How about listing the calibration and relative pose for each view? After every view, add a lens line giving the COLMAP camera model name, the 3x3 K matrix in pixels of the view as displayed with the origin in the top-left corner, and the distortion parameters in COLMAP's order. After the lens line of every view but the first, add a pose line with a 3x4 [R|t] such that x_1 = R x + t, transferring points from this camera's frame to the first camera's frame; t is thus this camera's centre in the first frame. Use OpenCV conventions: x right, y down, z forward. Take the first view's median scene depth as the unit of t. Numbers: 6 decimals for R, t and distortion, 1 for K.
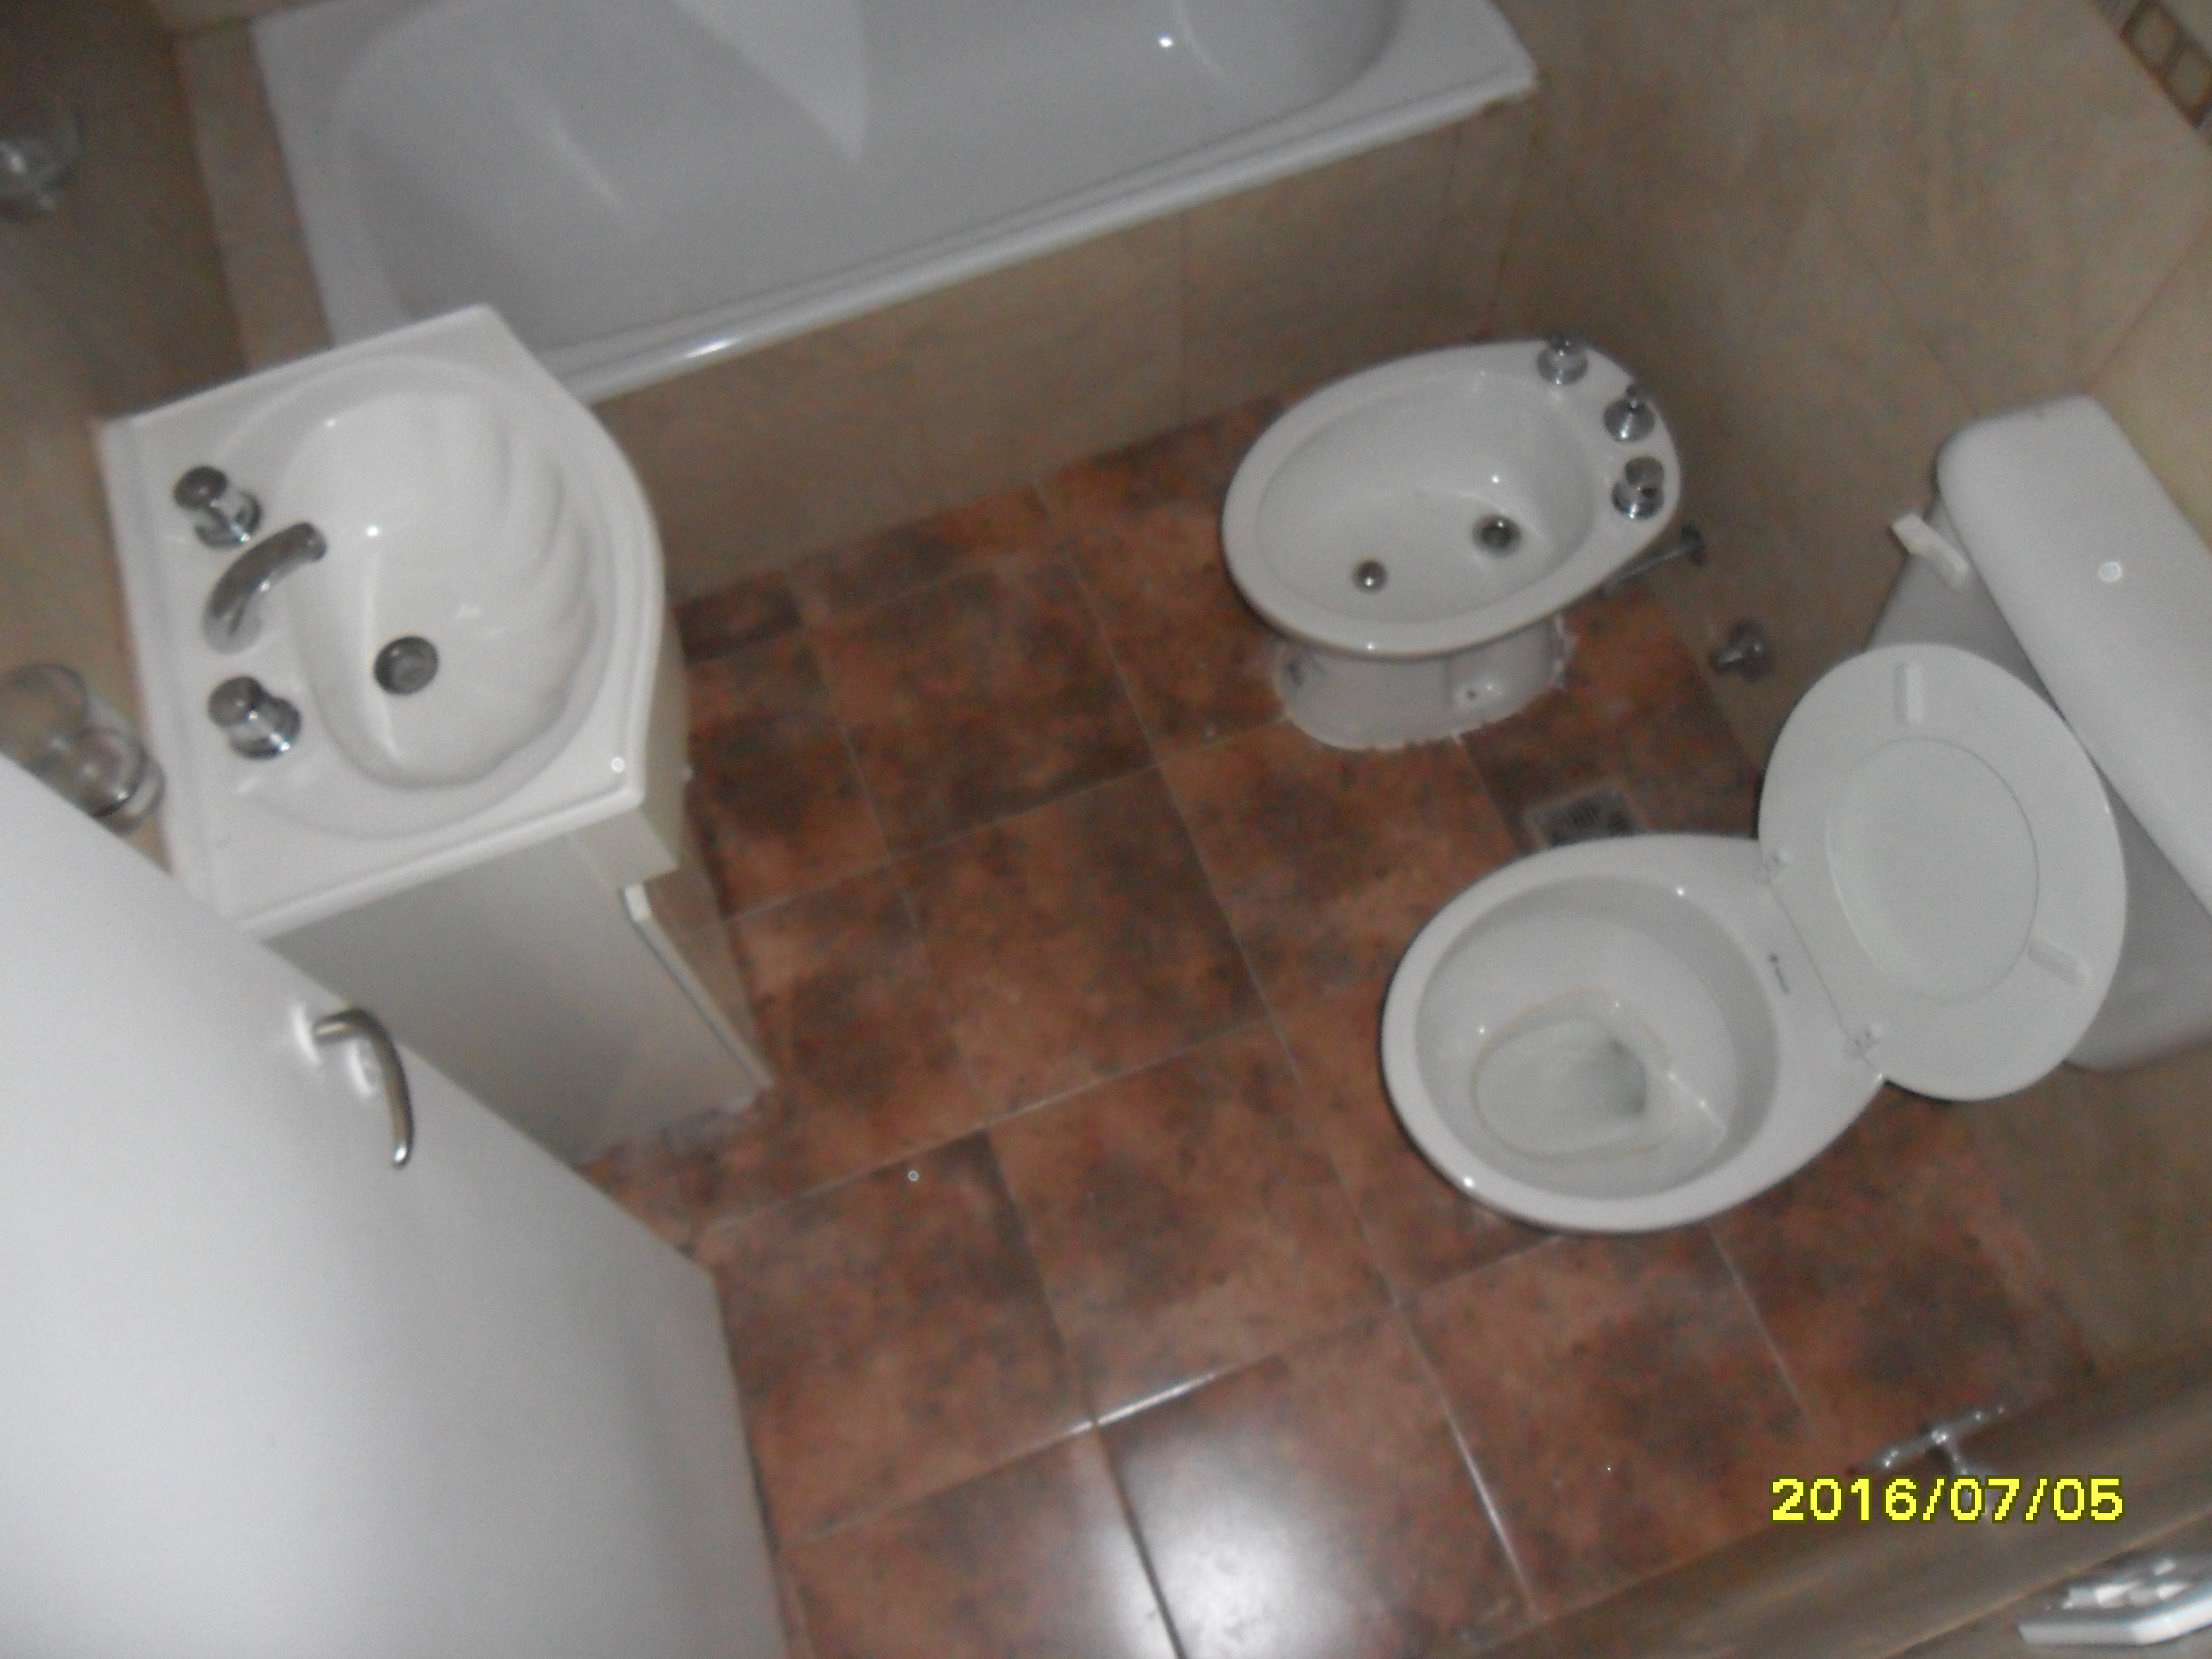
lens RADIAL K [[1762.4, 0, 1106.0], [0, 1762.4, 829.5], [0, 0, 1]] dist [-0.036018, 0.006614]
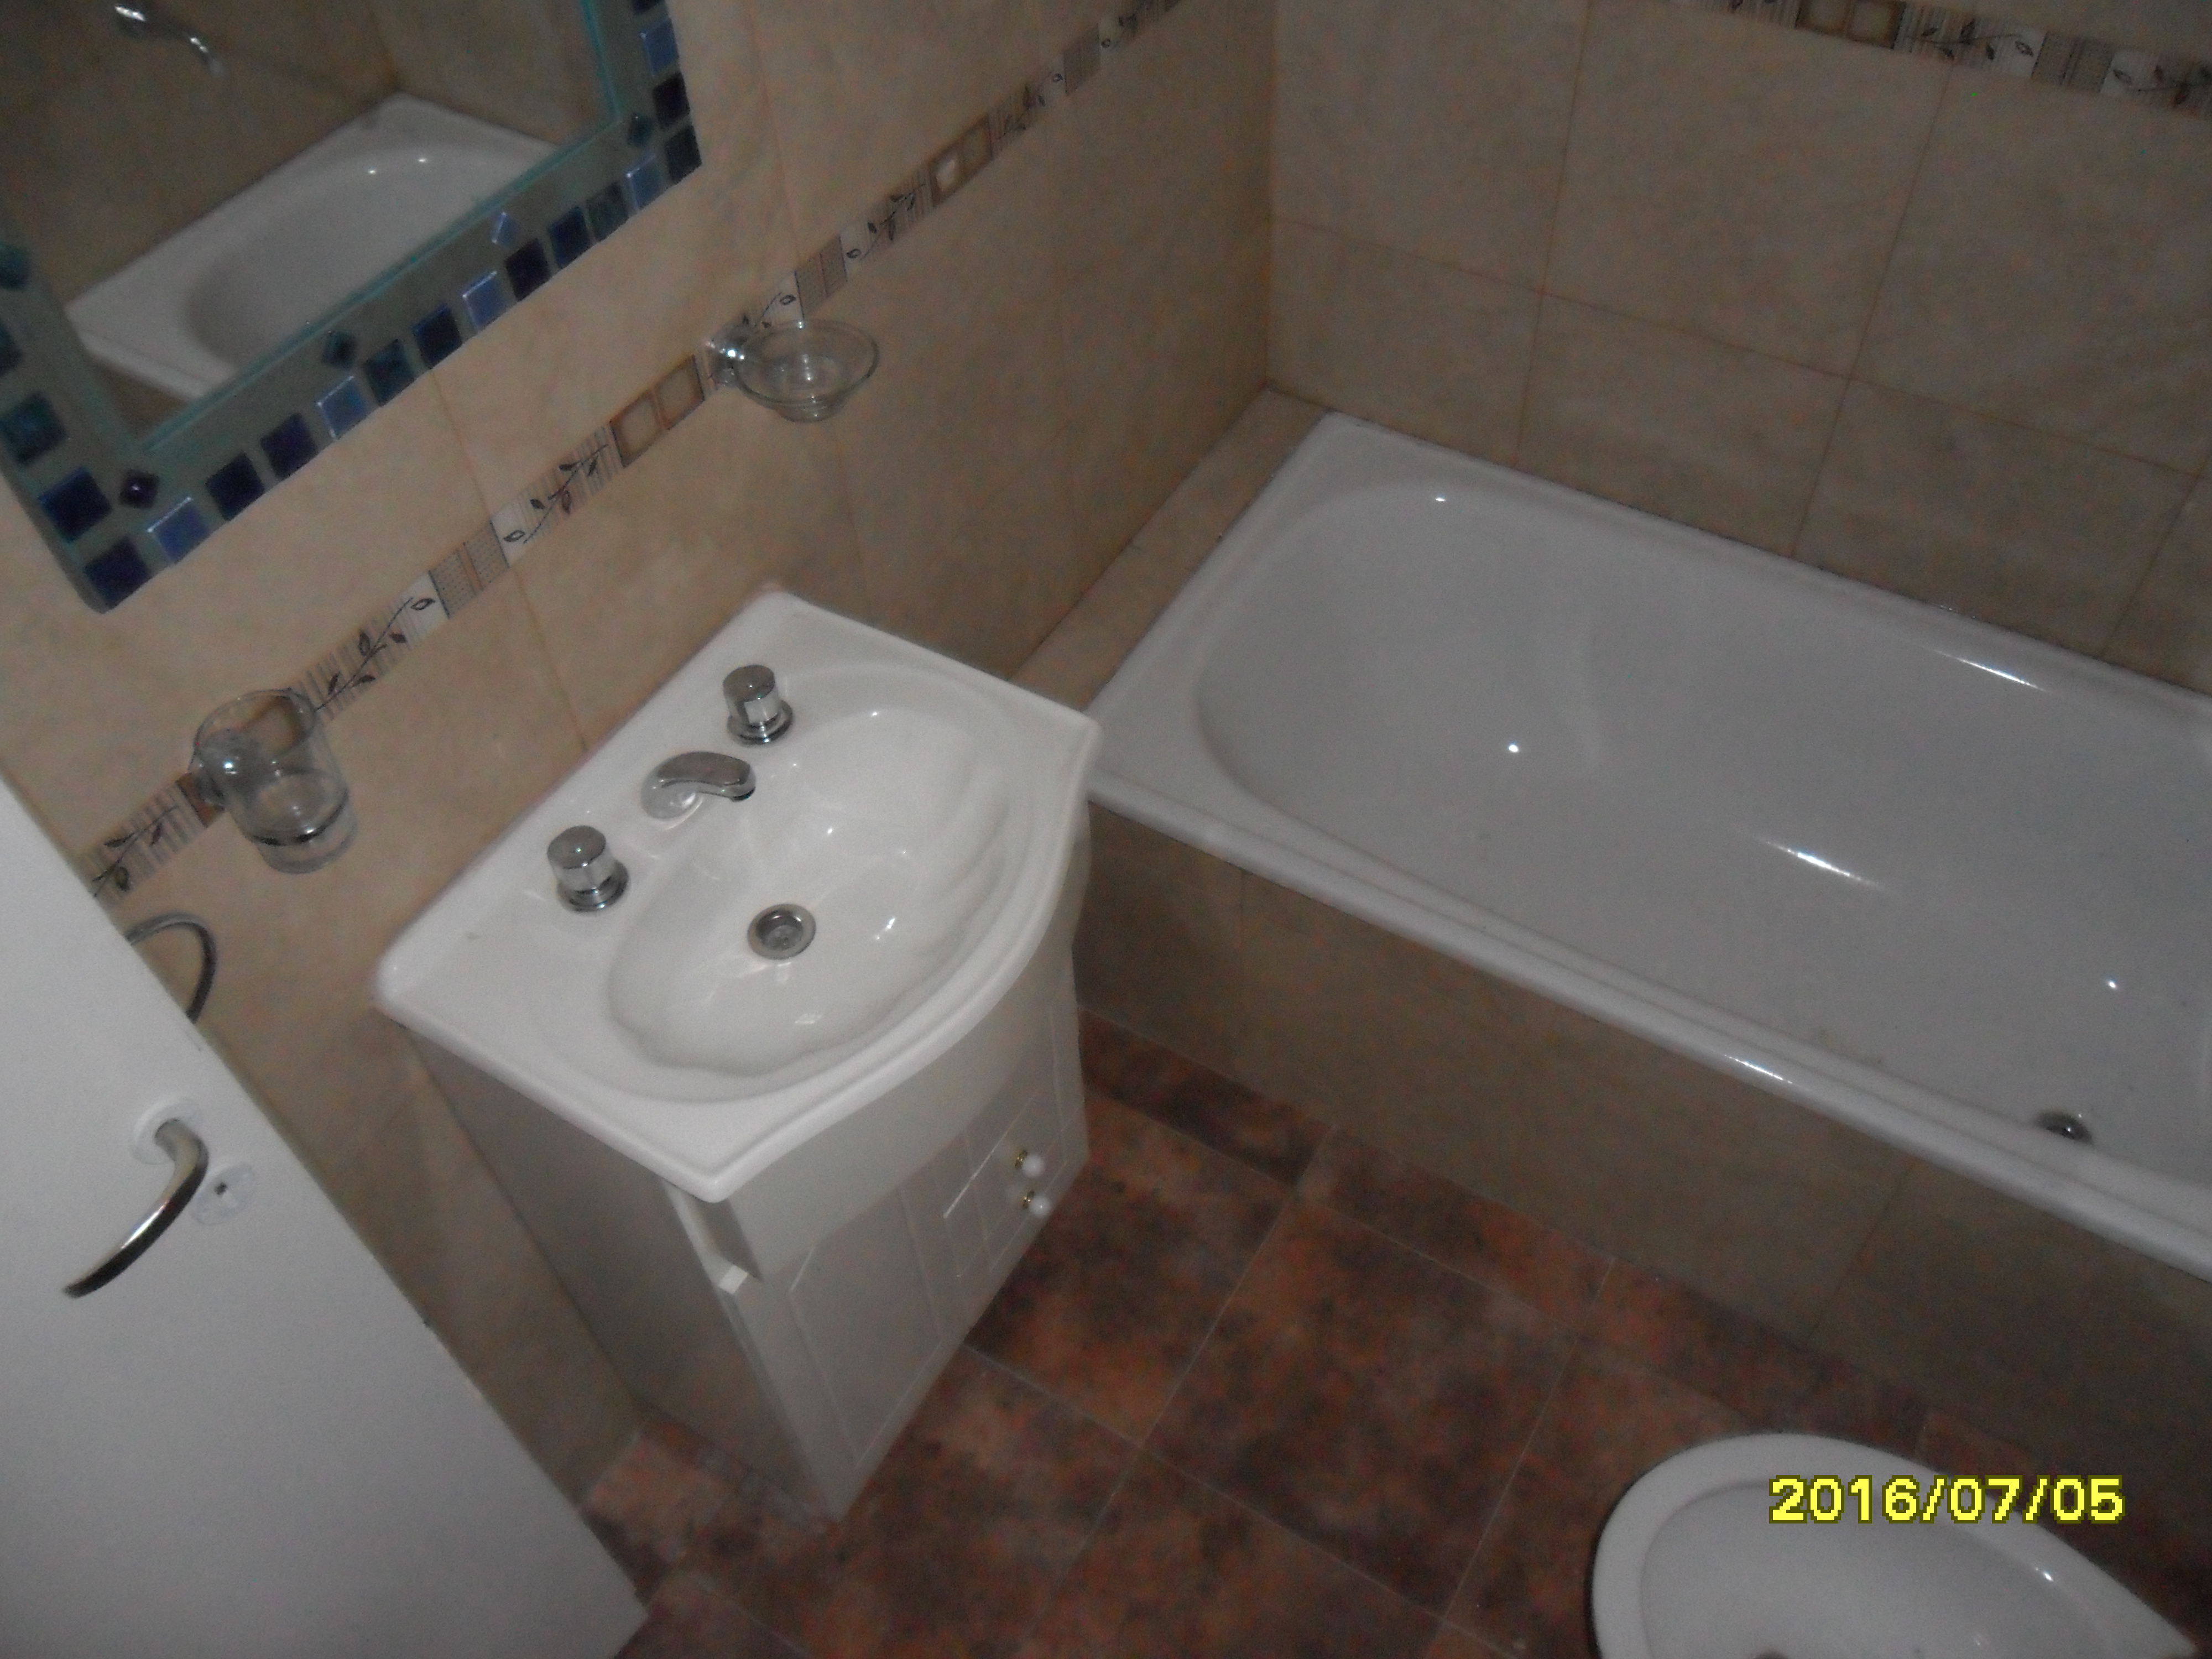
lens RADIAL K [[1762.4, 0, 1106.0], [0, 1762.4, 829.5], [0, 0, 1]] dist [-0.036018, 0.006614]
pose [[0.618148, 0.611487, -0.493940, 0.109258], [-0.716626, 0.696606, -0.034448, -0.151330], [0.323018, 0.375264, 0.868813, 0.116207]]
